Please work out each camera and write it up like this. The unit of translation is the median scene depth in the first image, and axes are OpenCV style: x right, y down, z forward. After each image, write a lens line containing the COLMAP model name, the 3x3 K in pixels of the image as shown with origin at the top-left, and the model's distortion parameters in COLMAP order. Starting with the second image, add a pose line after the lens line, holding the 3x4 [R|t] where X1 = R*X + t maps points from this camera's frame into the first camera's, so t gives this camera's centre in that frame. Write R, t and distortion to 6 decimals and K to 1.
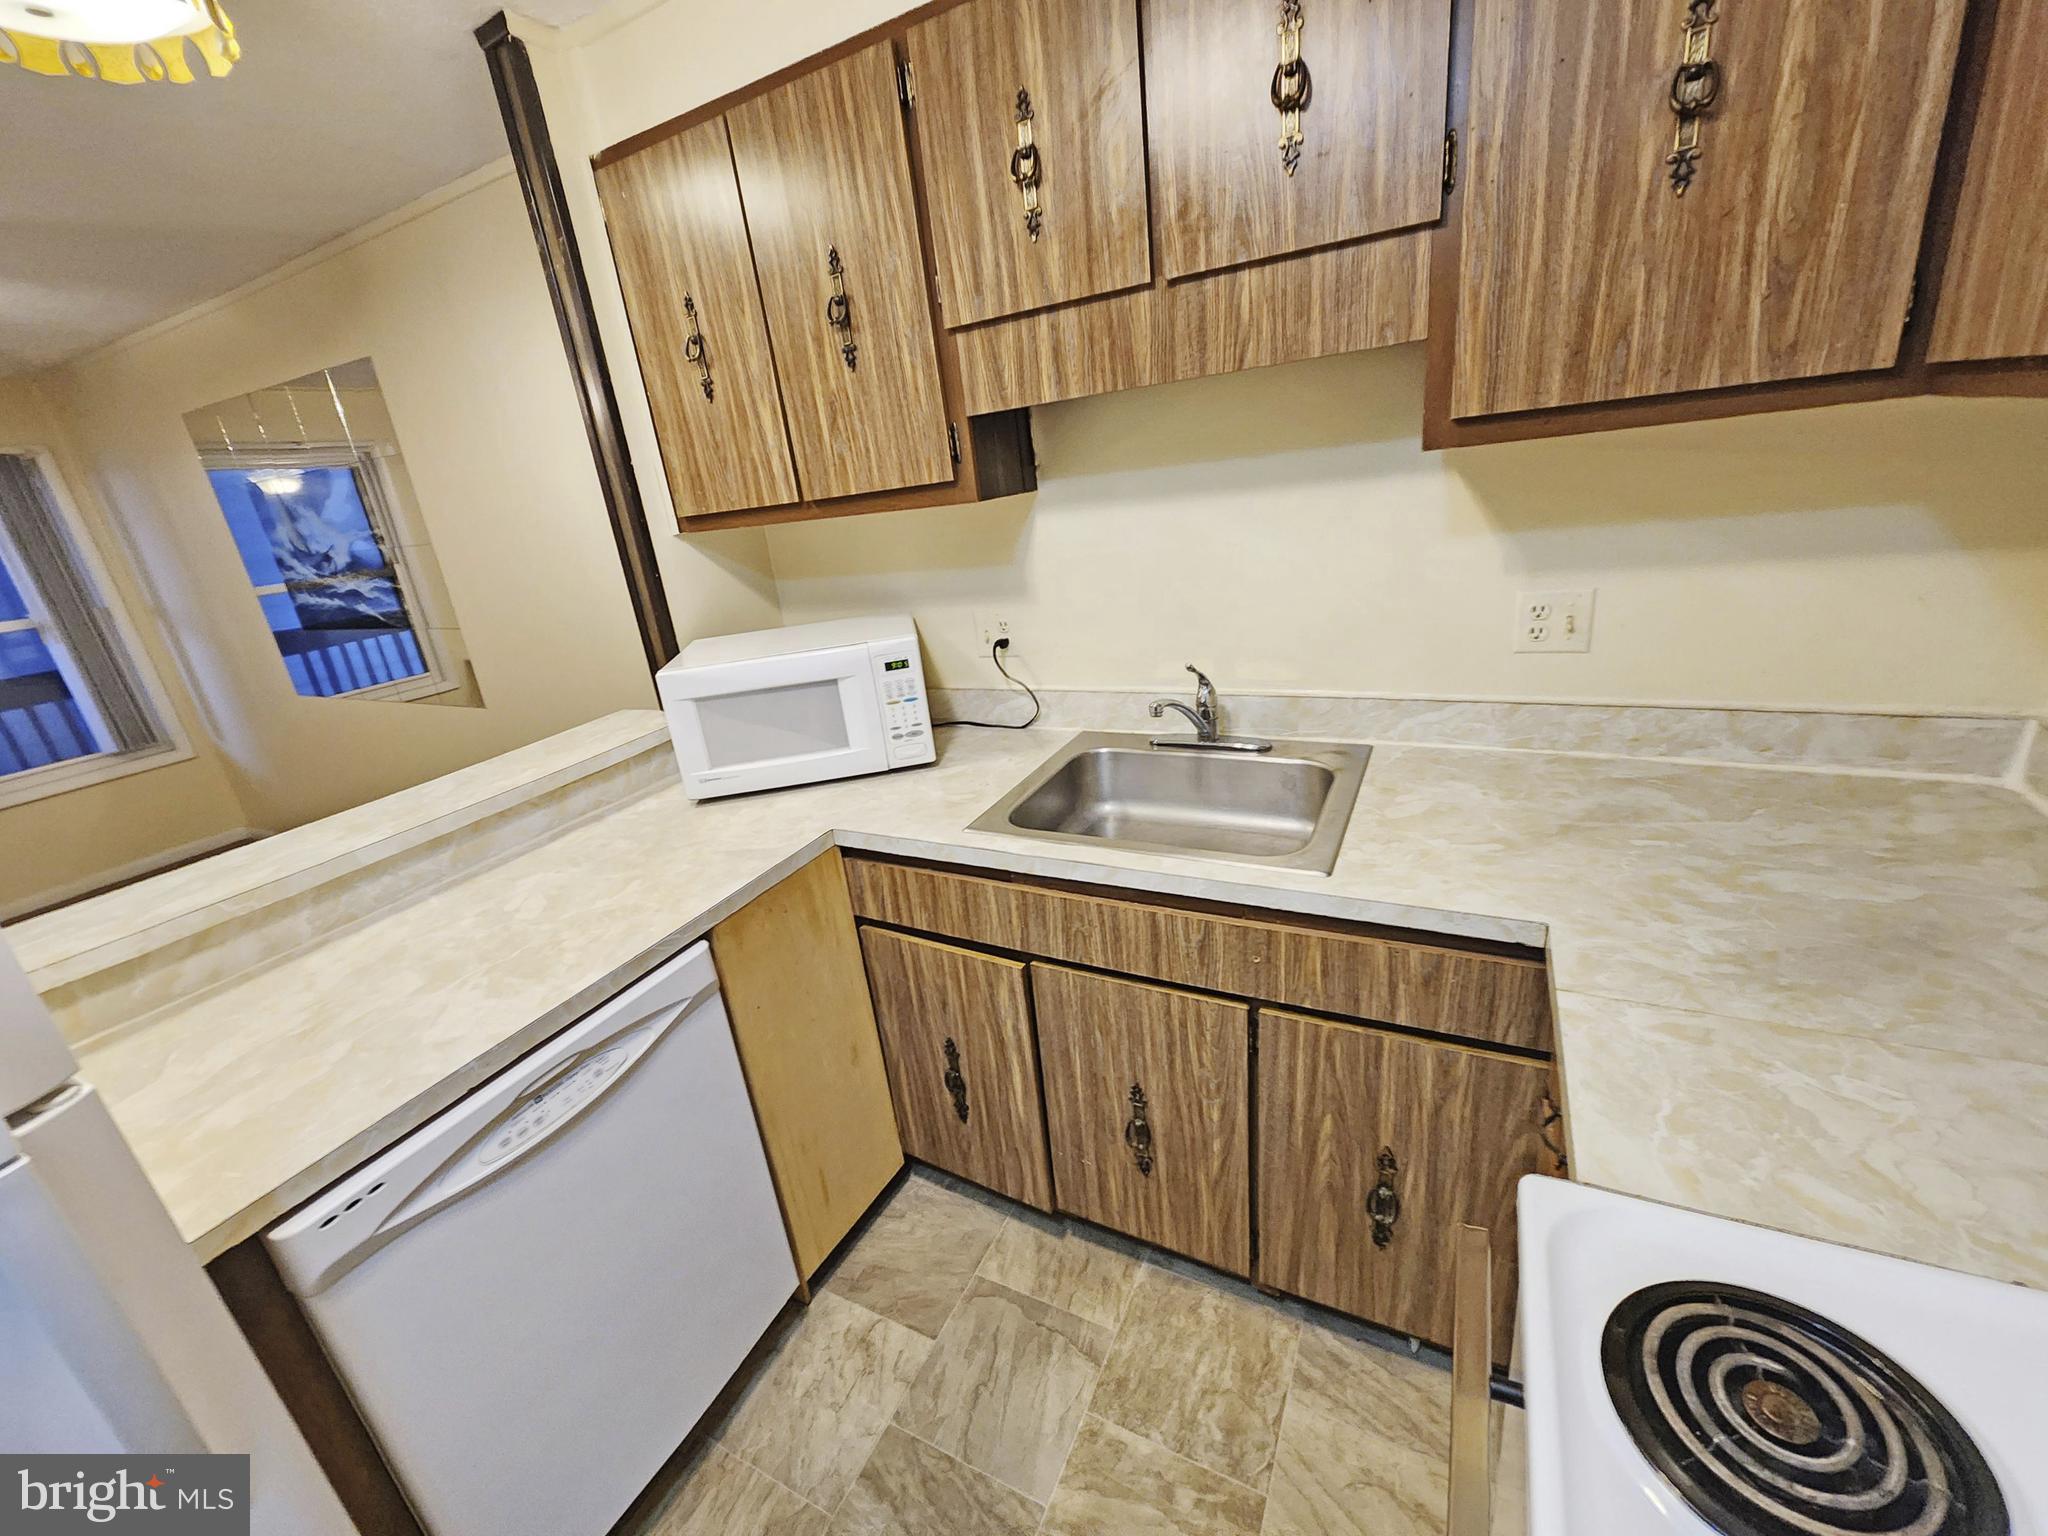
lens RADIAL K [[838.9, 0, 1001.6], [0, 838.9, 769.1], [0, 0, 1]] dist [-0.001320, 0.000449]
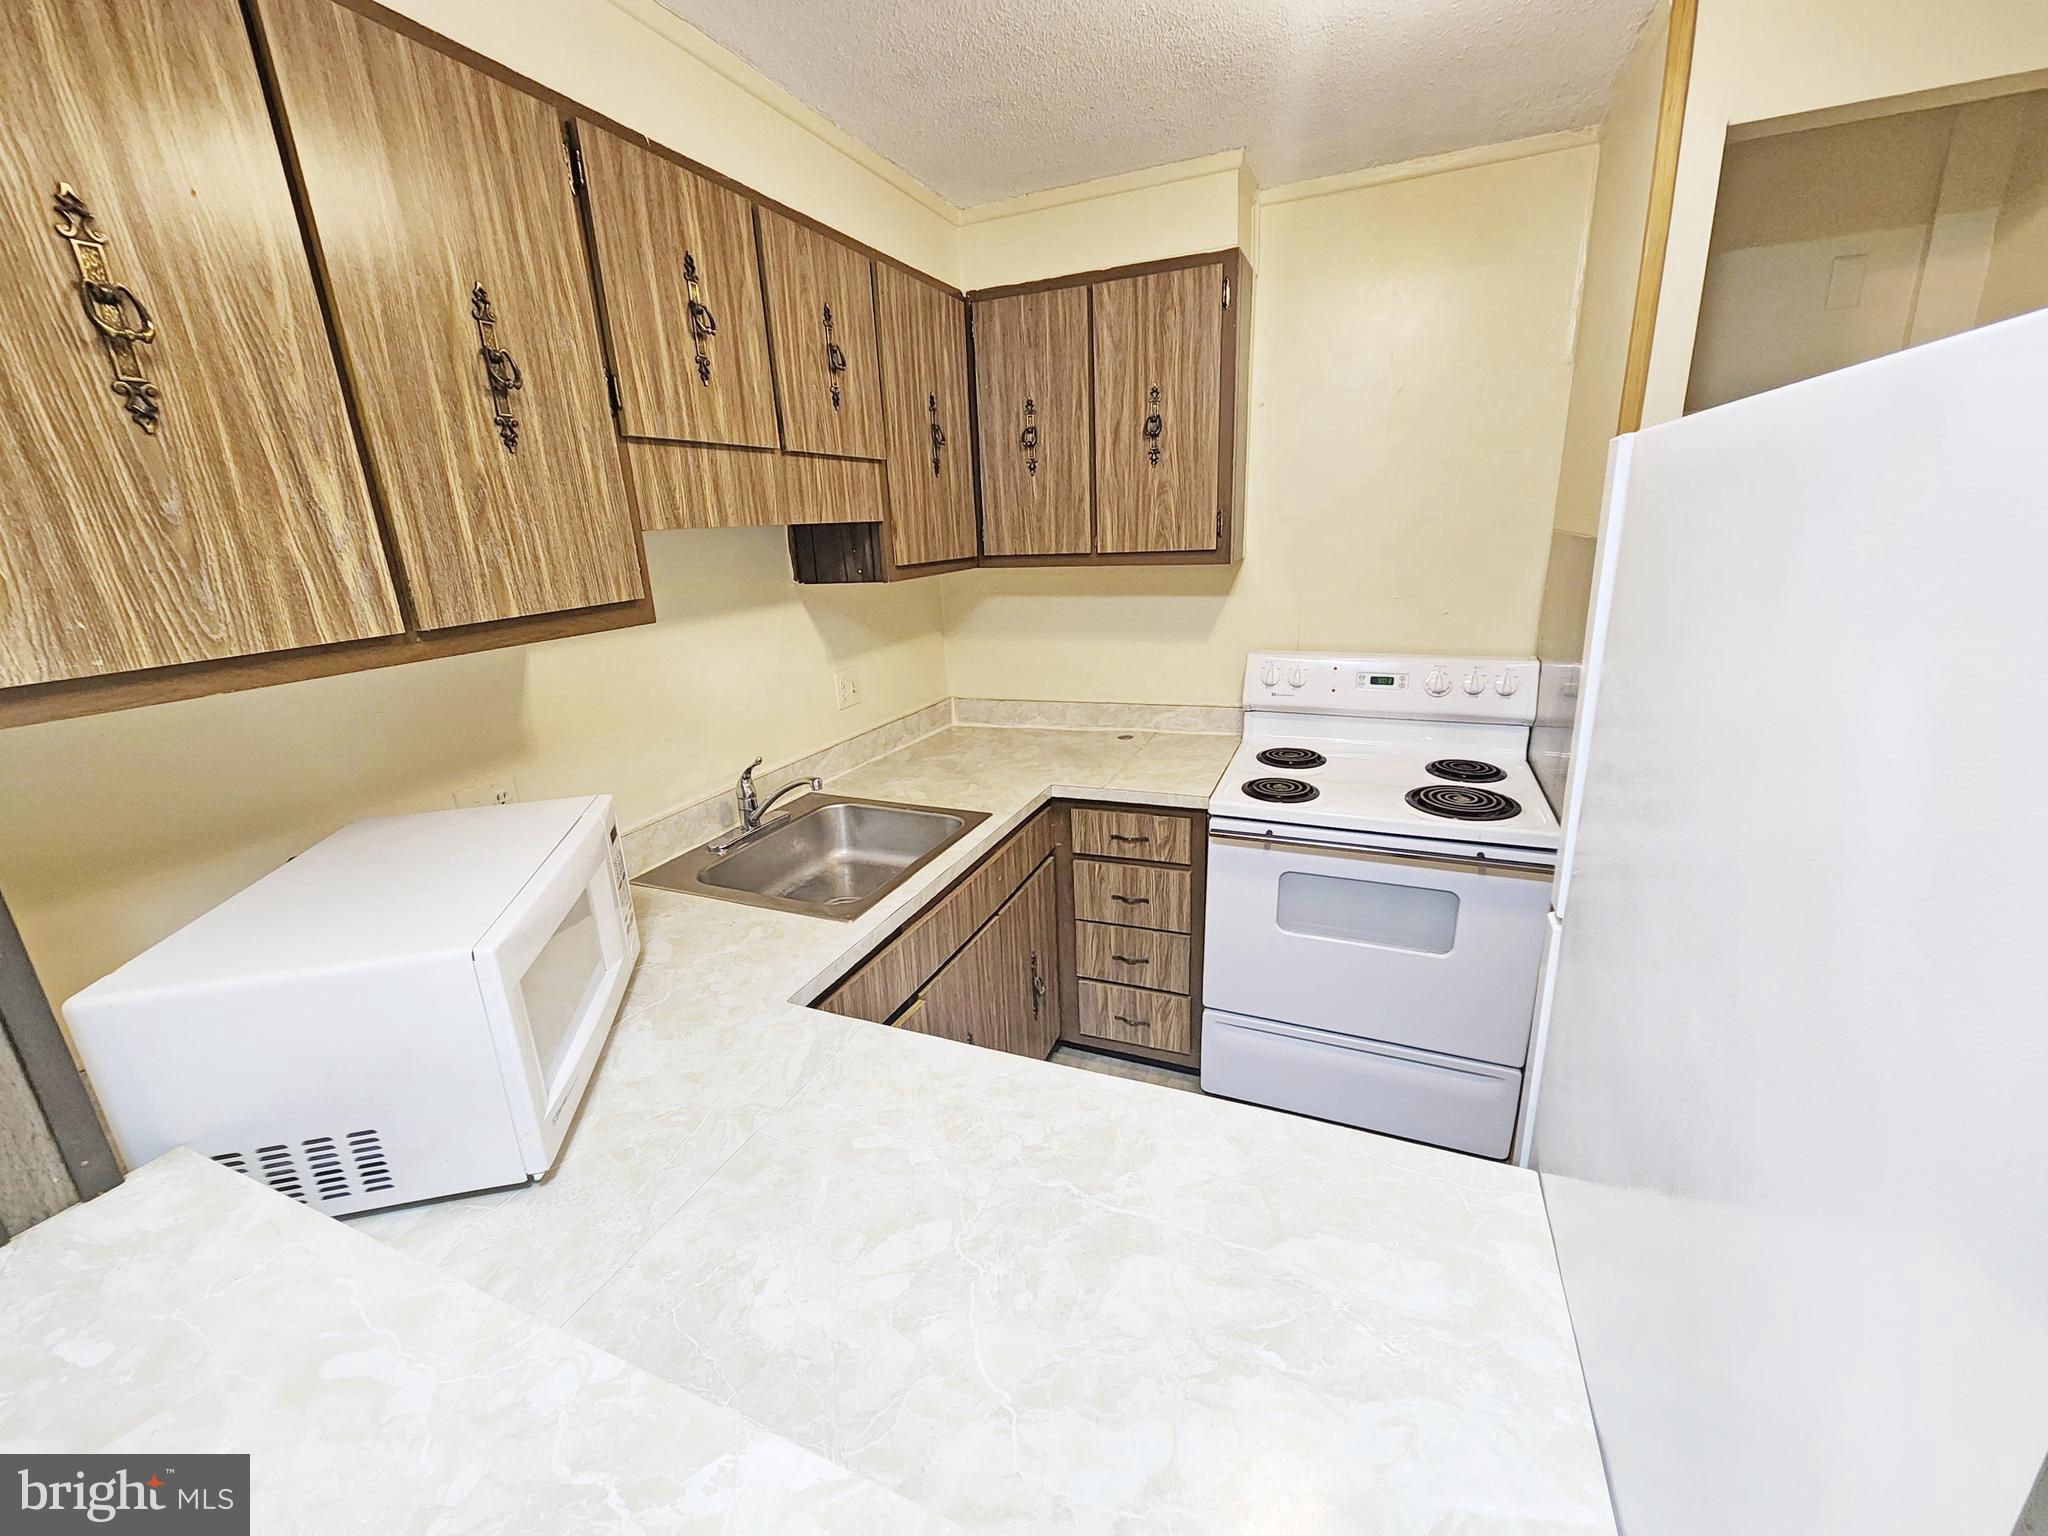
lens RADIAL K [[838.9, 0, 1033.4], [0, 838.9, 763.9], [0, 0, 1]] dist [-0.001320, 0.000449]
pose [[-0.106628, -0.157245, 0.981786, -1.021192], [0.388005, 0.902550, 0.186695, -0.200946], [-0.915469, 0.400845, -0.035225, 0.754272]]
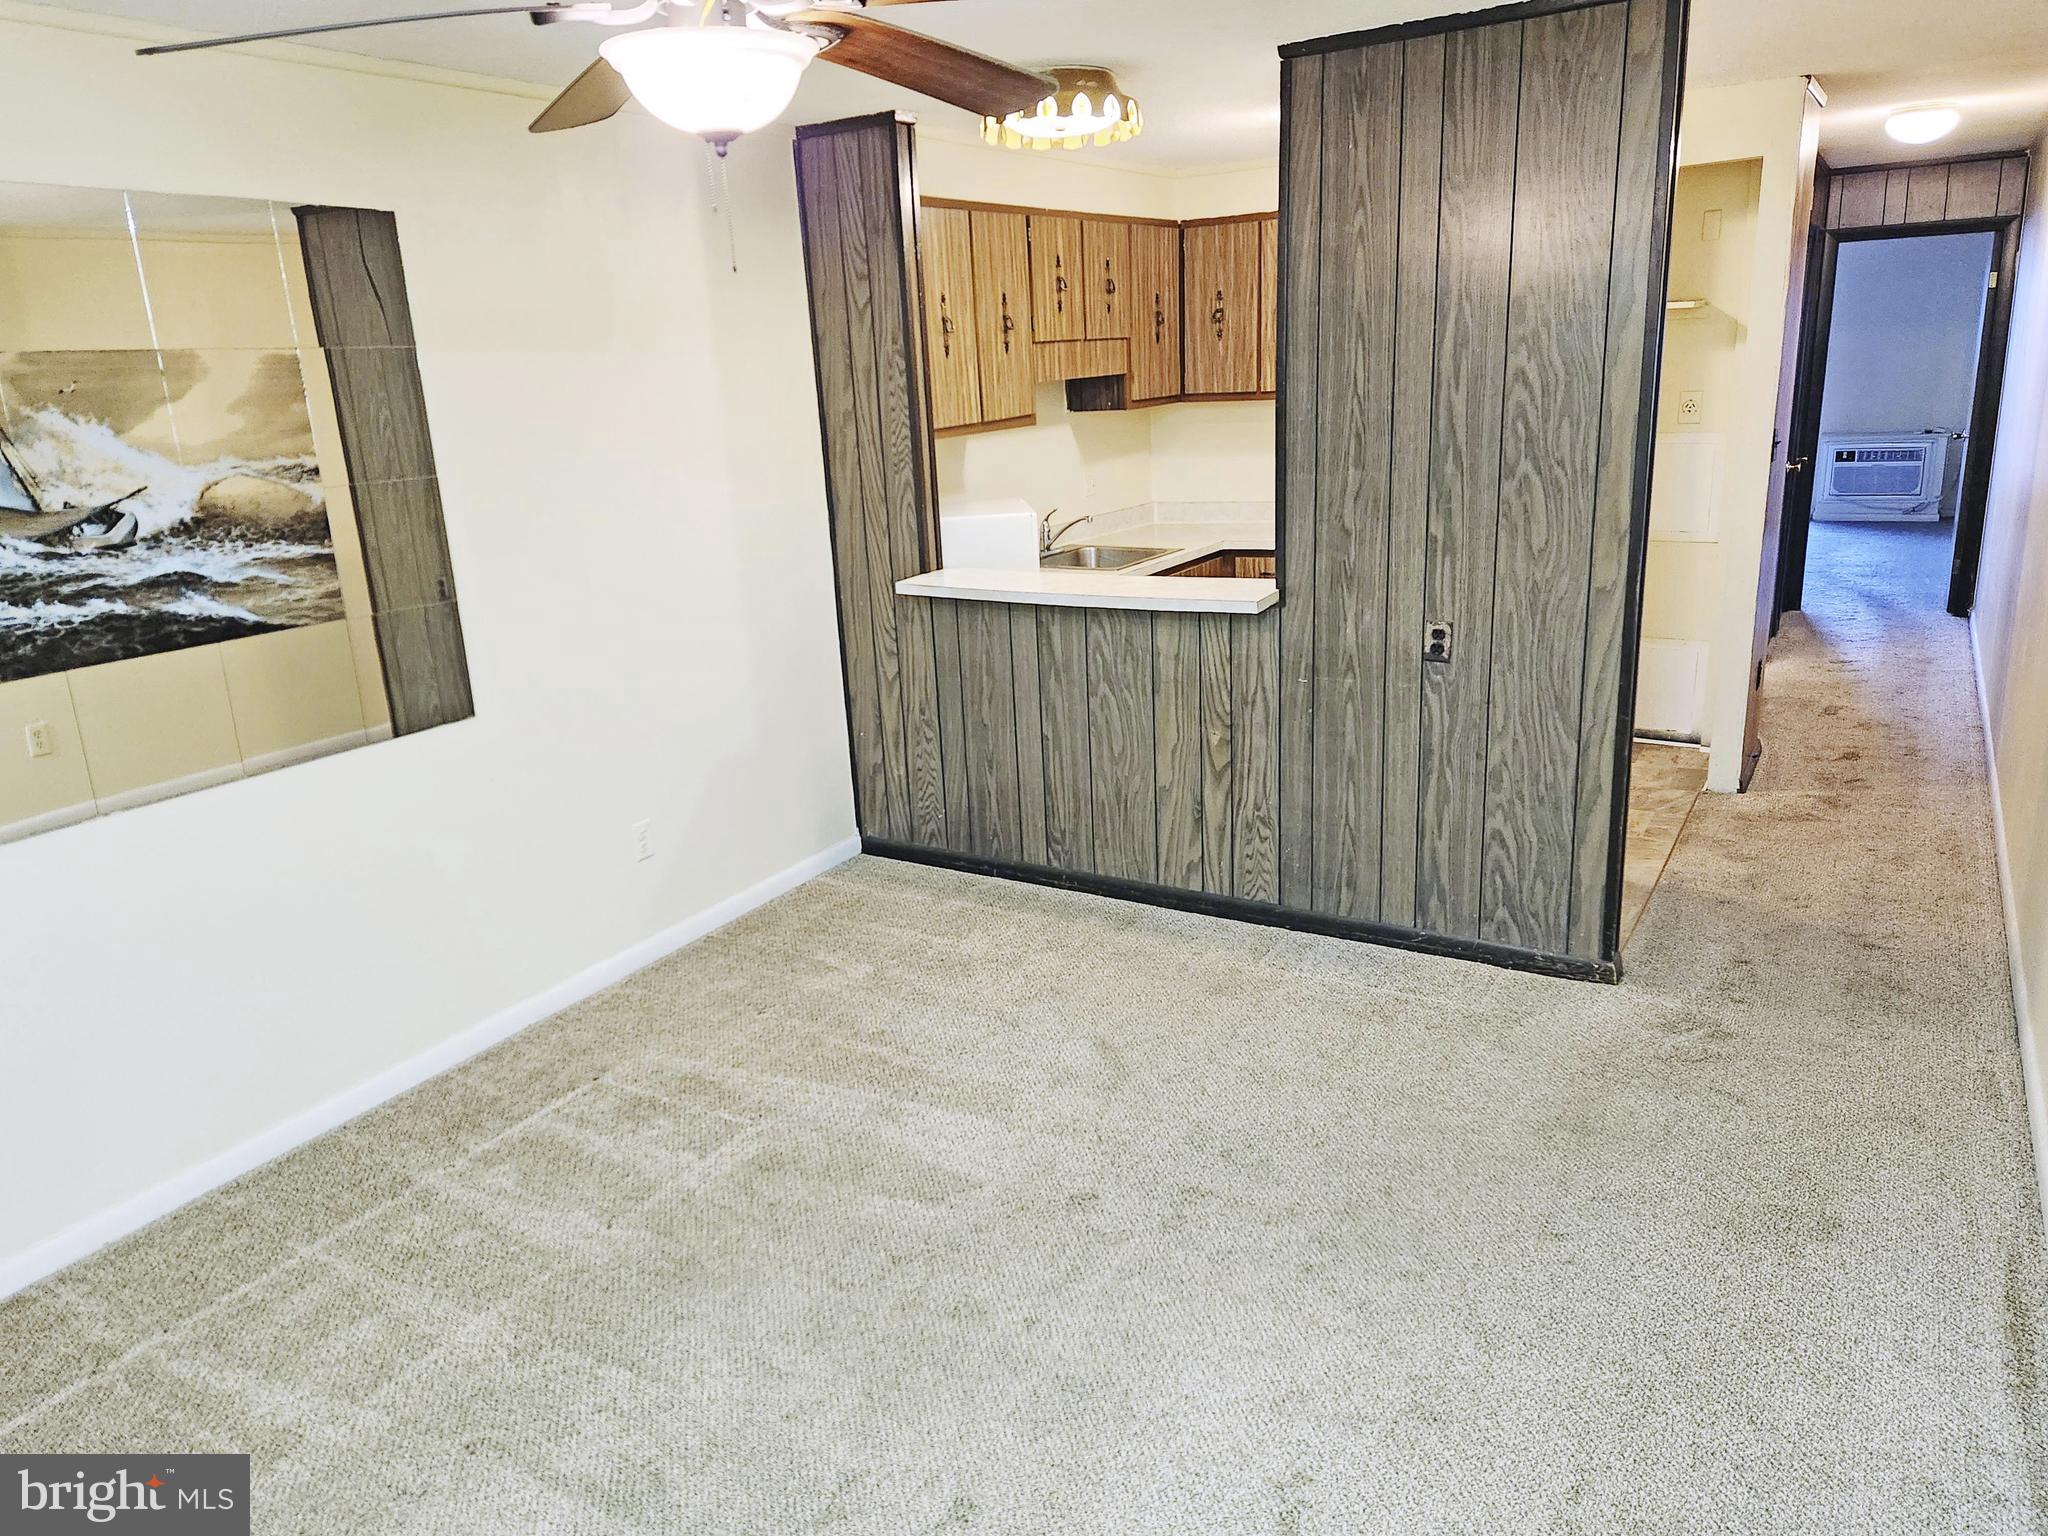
lens RADIAL K [[1445.4, 0, 1012.3], [0, 1445.4, 771.2], [0, 0, 1]] dist [0.047717, -0.013749]
pose [[0.053618, -0.167181, 0.984467, -3.677821], [0.379346, 0.915385, 0.134789, -0.056011], [-0.923700, 0.366226, 0.112500, 1.009855]]
